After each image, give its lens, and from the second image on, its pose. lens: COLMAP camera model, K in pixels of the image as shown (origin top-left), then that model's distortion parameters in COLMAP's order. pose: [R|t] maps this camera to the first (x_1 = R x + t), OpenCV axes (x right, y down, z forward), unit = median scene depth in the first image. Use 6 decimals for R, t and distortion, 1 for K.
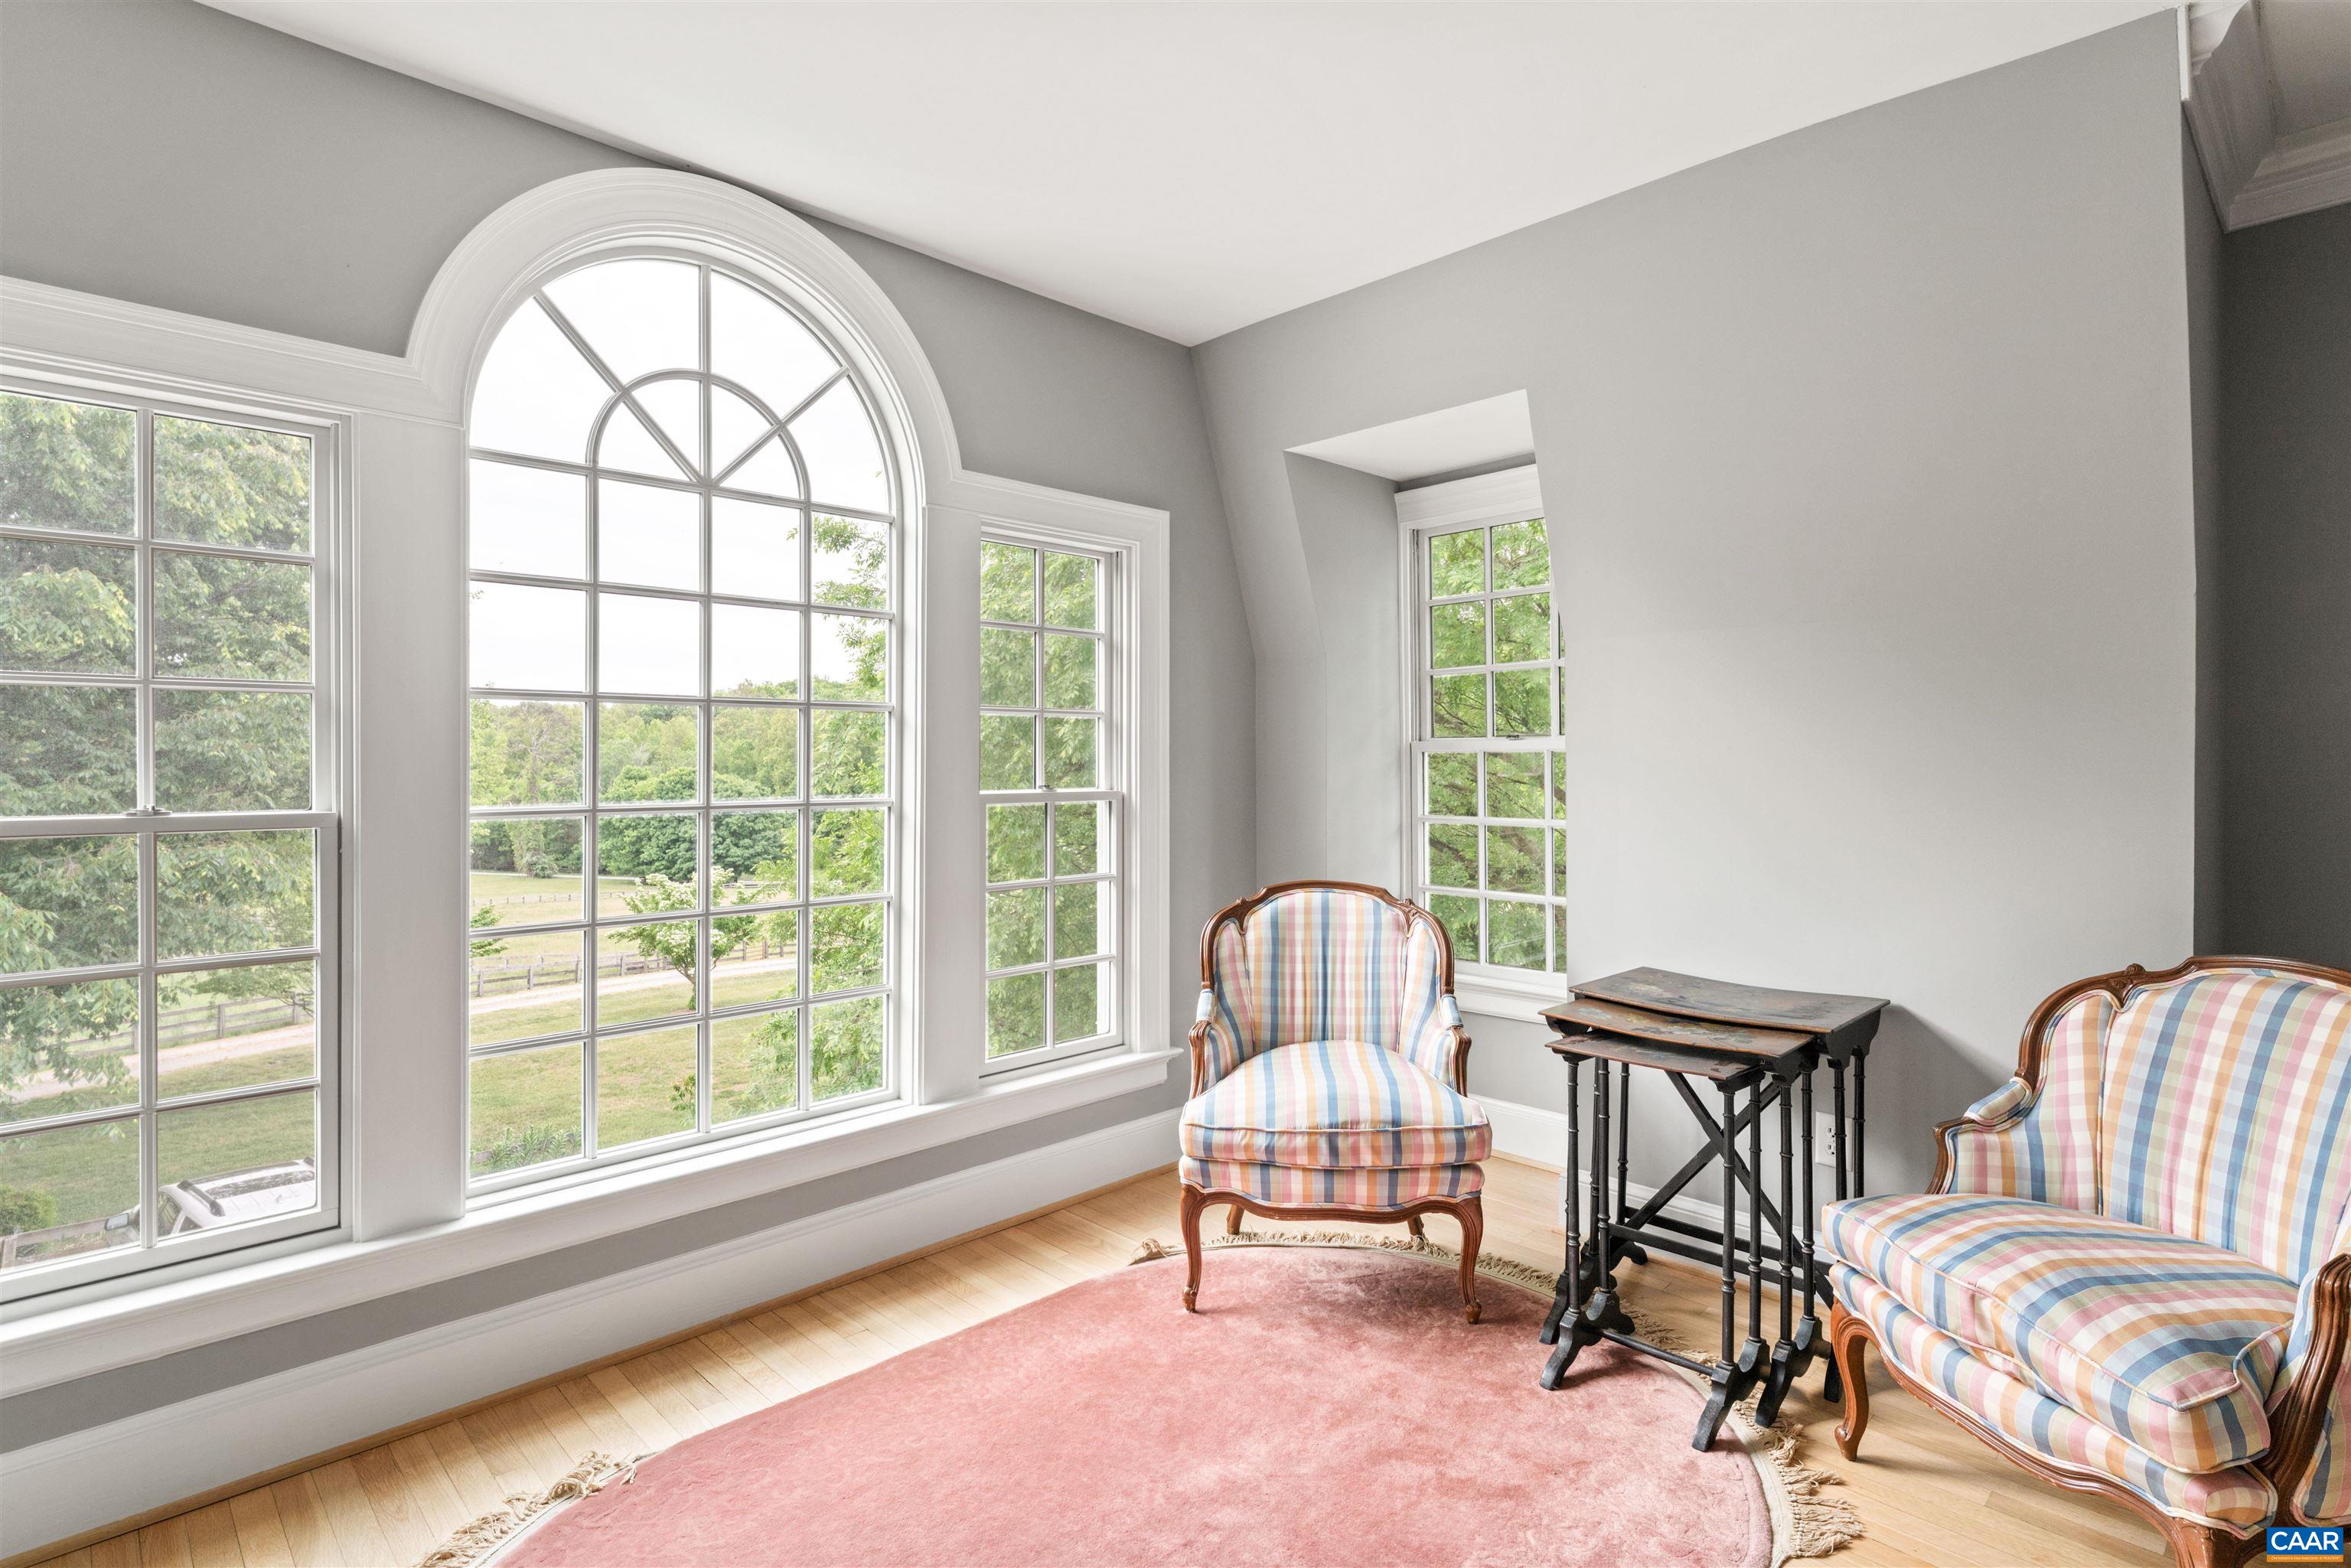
lens RADIAL K [[1173.1, 0, 1176.2], [0, 1173.1, 770.9], [0, 0, 1]] dist [-0.002203, -0.000094]
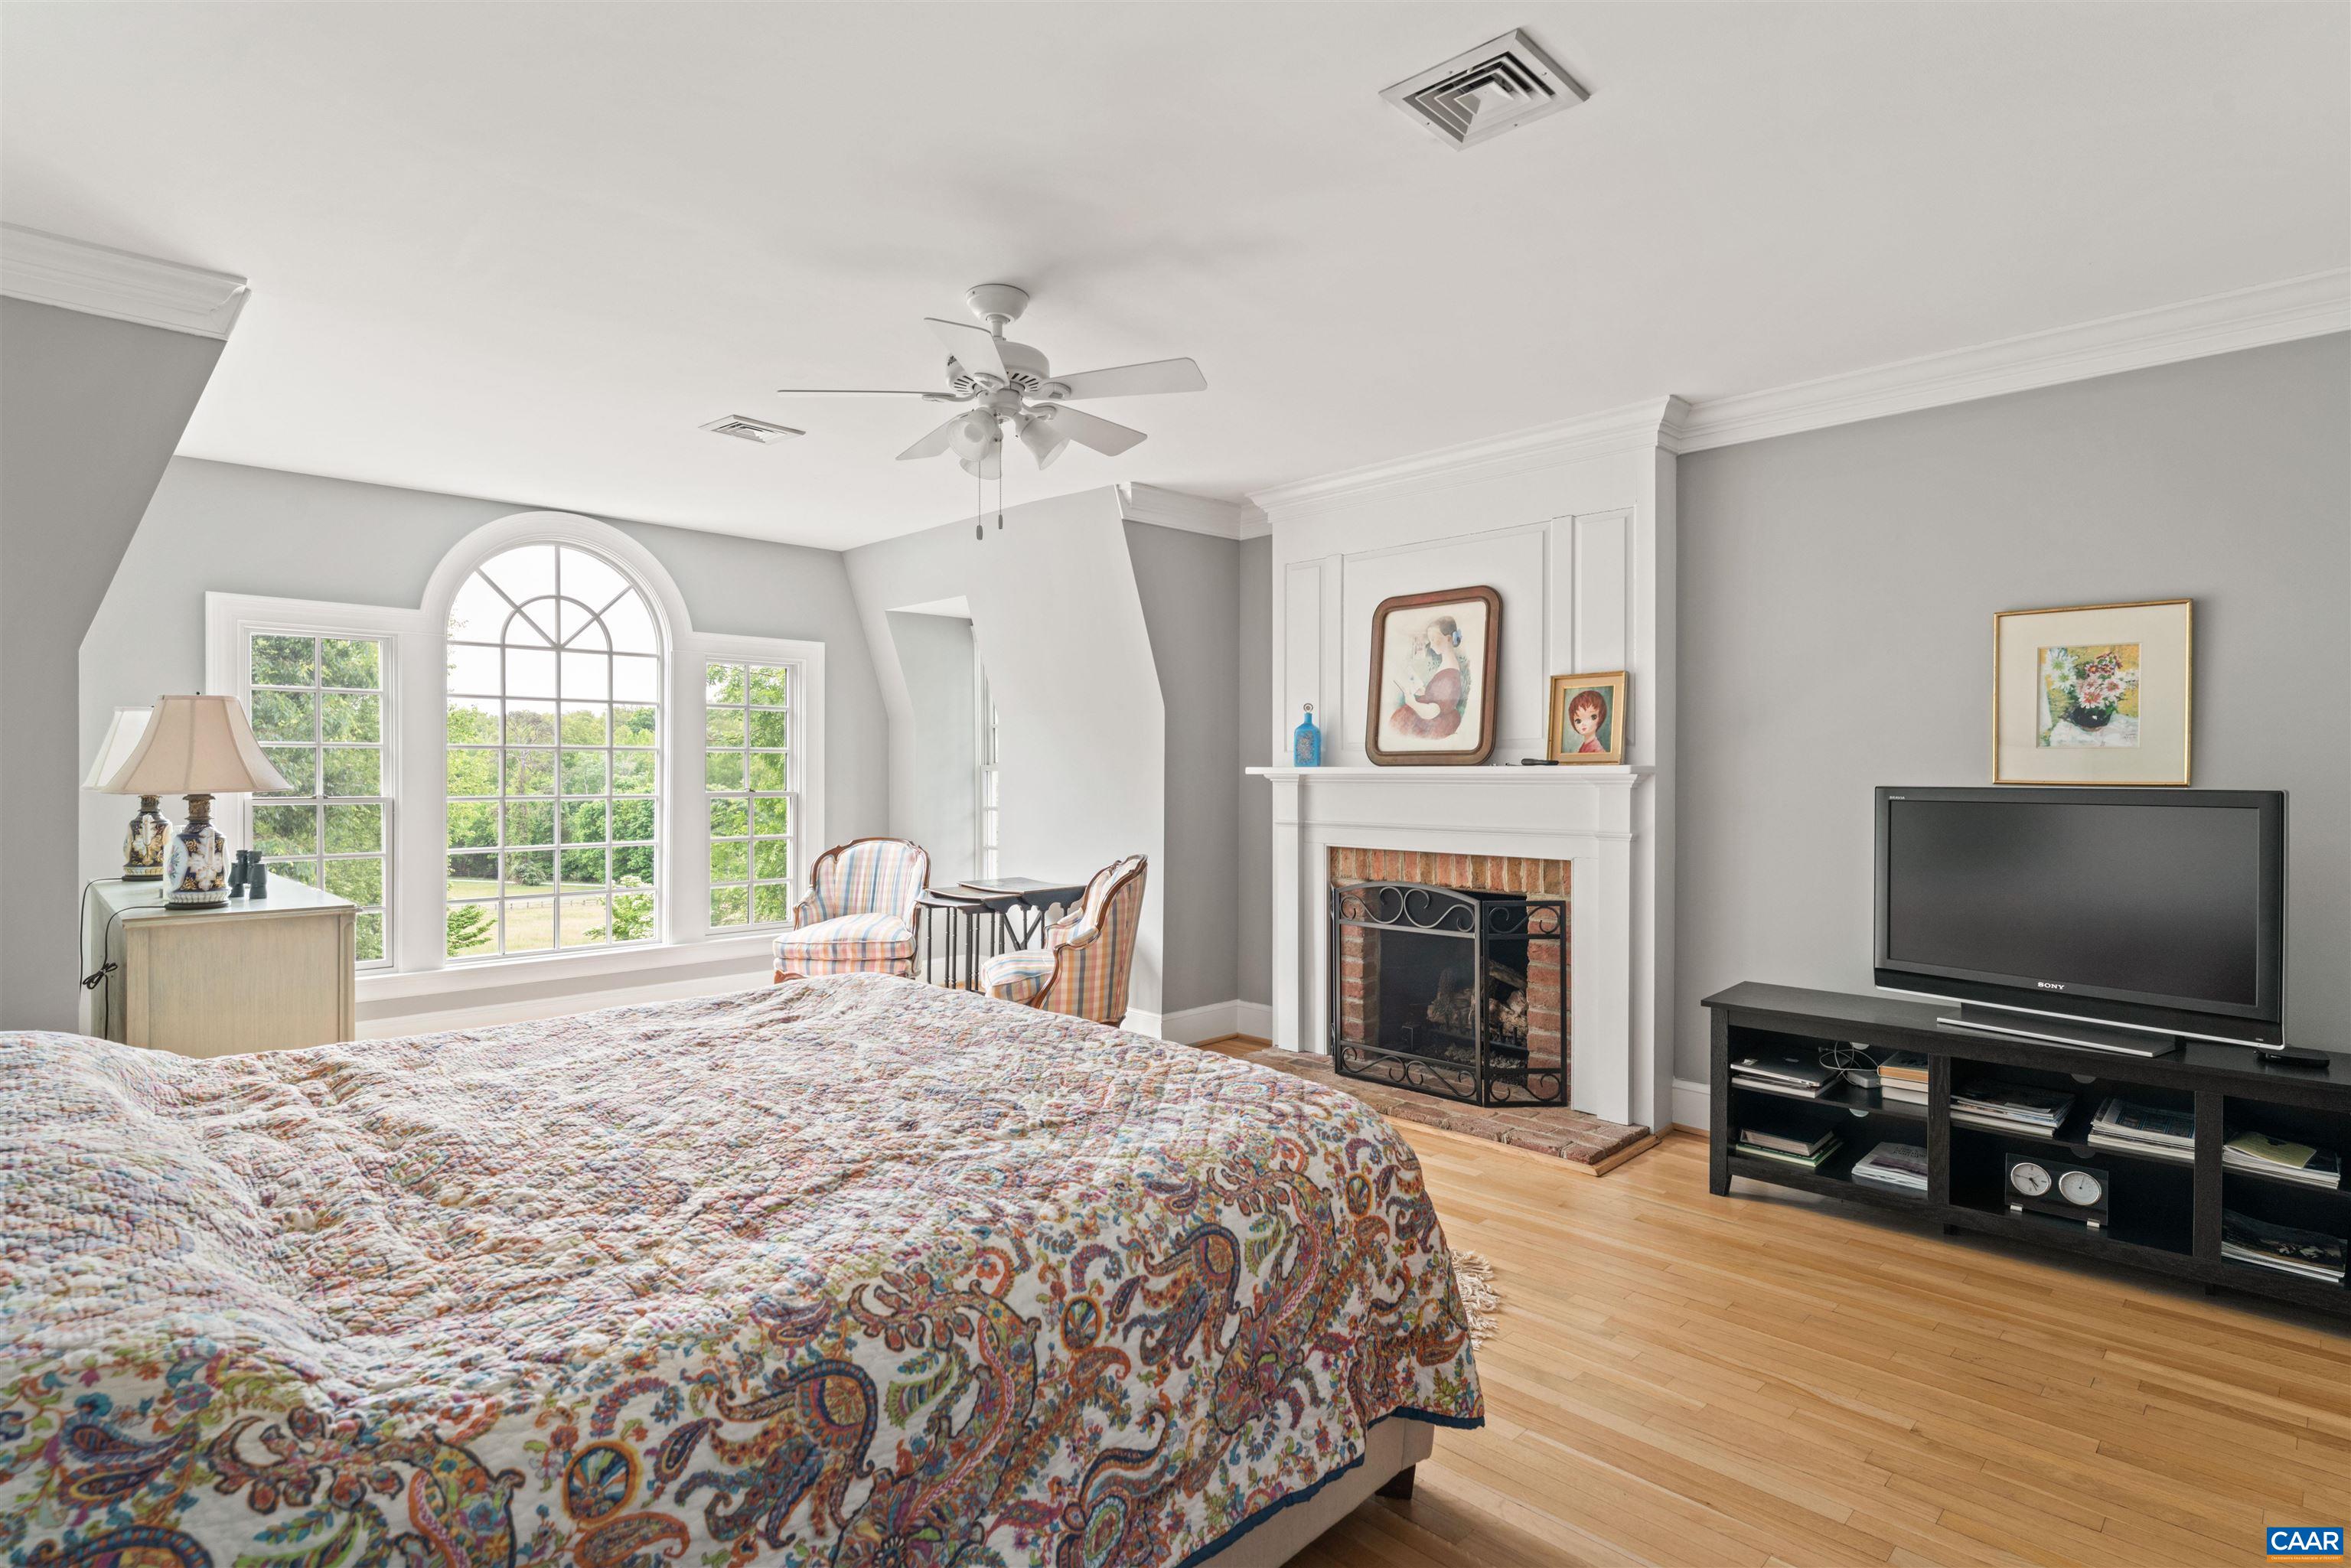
lens RADIAL K [[1173.1, 0, 1174.7], [0, 1173.1, 785.8], [0, 0, 1]] dist [-0.002203, -0.000094]
pose [[0.999969, 0.005379, 0.005792, 0.658918], [-0.005392, 0.999983, 0.002186, 0.000593], [-0.005780, -0.002217, 0.999981, -1.062564]]
